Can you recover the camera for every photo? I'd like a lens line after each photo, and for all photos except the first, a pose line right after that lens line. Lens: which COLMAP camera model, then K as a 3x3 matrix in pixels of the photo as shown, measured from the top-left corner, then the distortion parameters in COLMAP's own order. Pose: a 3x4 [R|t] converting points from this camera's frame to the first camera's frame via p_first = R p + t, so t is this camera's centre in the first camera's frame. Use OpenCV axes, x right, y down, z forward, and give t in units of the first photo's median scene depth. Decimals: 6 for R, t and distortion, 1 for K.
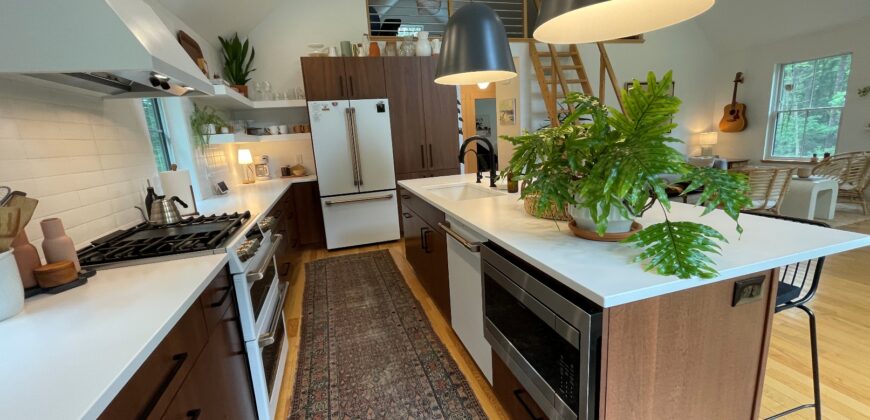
lens RADIAL K [[352.9, 0, 432.6], [0, 352.9, 208.7], [0, 0, 1]] dist [-0.004051, 0.000060]
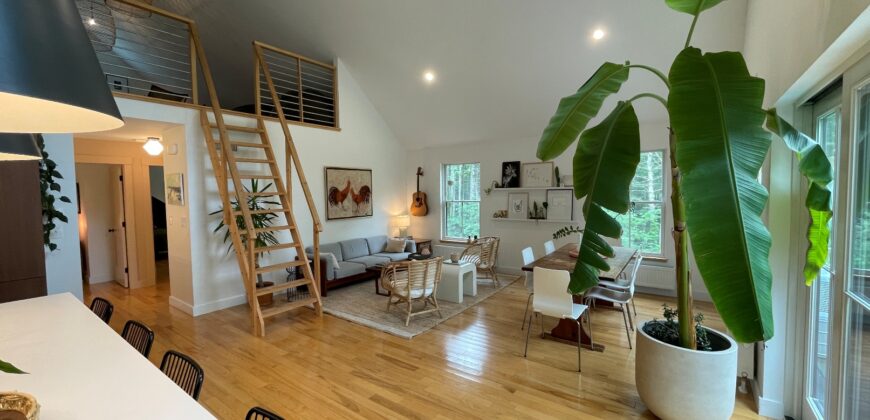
lens RADIAL K [[352.9, 0, 434.7], [0, 352.9, 207.9], [0, 0, 1]] dist [-0.004051, 0.000060]
pose [[0.797265, 0.026069, 0.603067, 0.208660], [0.084871, 0.984301, -0.154751, -0.066551], [-0.597634, 0.174560, 0.782536, 0.058928]]
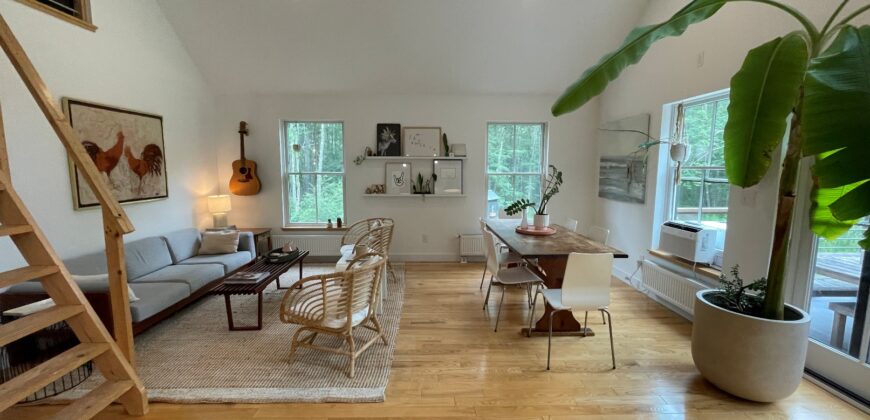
lens RADIAL K [[352.9, 0, 433.0], [0, 352.9, 208.0], [0, 0, 1]] dist [-0.004051, 0.000060]
pose [[0.258800, -0.045194, 0.964873, 0.221990], [0.174523, 0.984653, -0.000691, -0.129328], [-0.950034, 0.168572, 0.262716, 0.447899]]
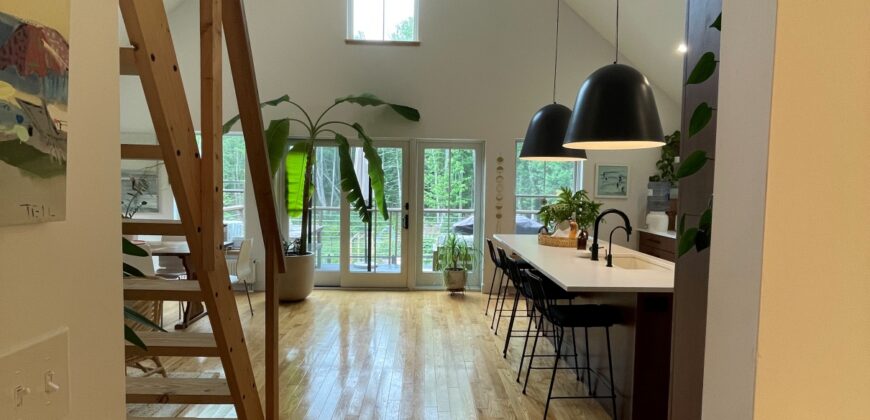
lens RADIAL K [[488.1, 0, 436.7], [0, 488.1, 210.8], [0, 0, 1]] dist [0.001610, 0.000464]
pose [[-0.964354, 0.034530, 0.262352, 0.111743], [0.099586, 0.965918, 0.238927, -0.270598], [-0.245160, 0.256537, -0.934925, 1.111461]]
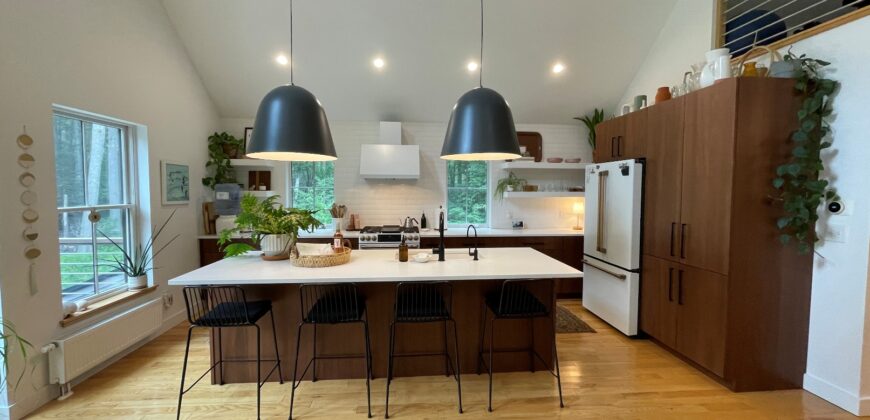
lens RADIAL K [[352.9, 0, 432.9], [0, 352.9, 204.7], [0, 0, 1]] dist [-0.004051, 0.000060]
pose [[-0.214061, 0.108444, -0.970782, 0.554836], [-0.188117, 0.970639, 0.149908, -0.176968], [0.958535, 0.214710, -0.187375, 0.530484]]
